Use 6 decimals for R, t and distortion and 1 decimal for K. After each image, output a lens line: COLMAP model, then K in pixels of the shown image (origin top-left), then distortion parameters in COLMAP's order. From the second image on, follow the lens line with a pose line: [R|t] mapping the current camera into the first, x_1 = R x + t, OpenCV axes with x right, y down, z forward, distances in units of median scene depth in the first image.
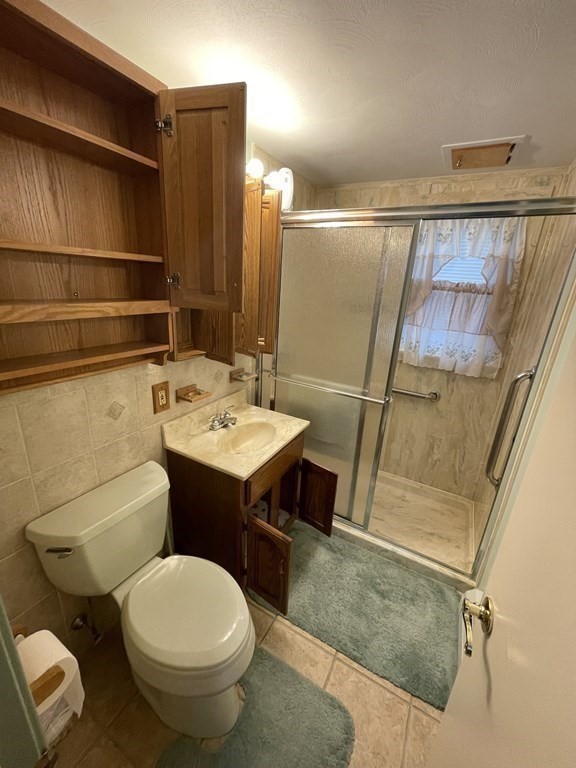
lens RADIAL K [[311.4, 0, 288.3], [0, 311.4, 384.9], [0, 0, 1]] dist [-0.000935, 0.000115]
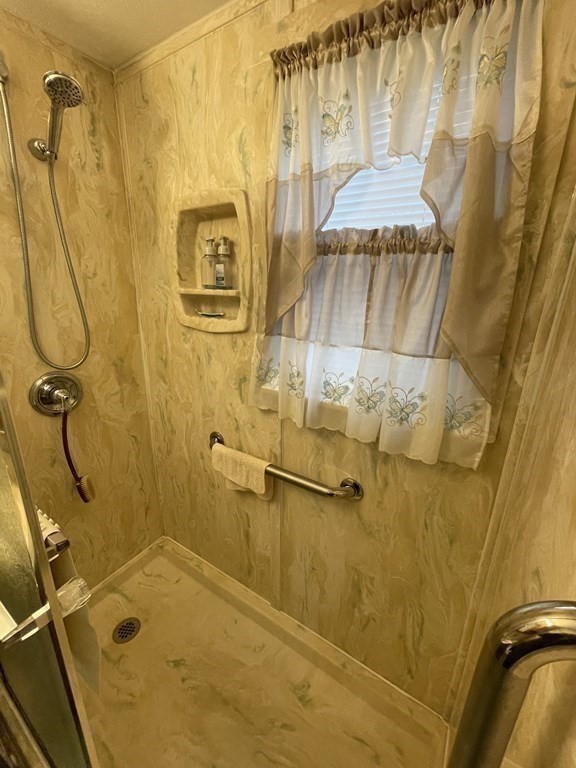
lens RADIAL K [[311.4, 0, 285.7], [0, 311.4, 383.6], [0, 0, 1]] dist [-0.000935, 0.000115]
pose [[0.999087, -0.019407, -0.038070, 0.440072], [0.017879, 0.999037, -0.040077, -0.114753], [0.038811, 0.039360, 0.998471, 0.596979]]
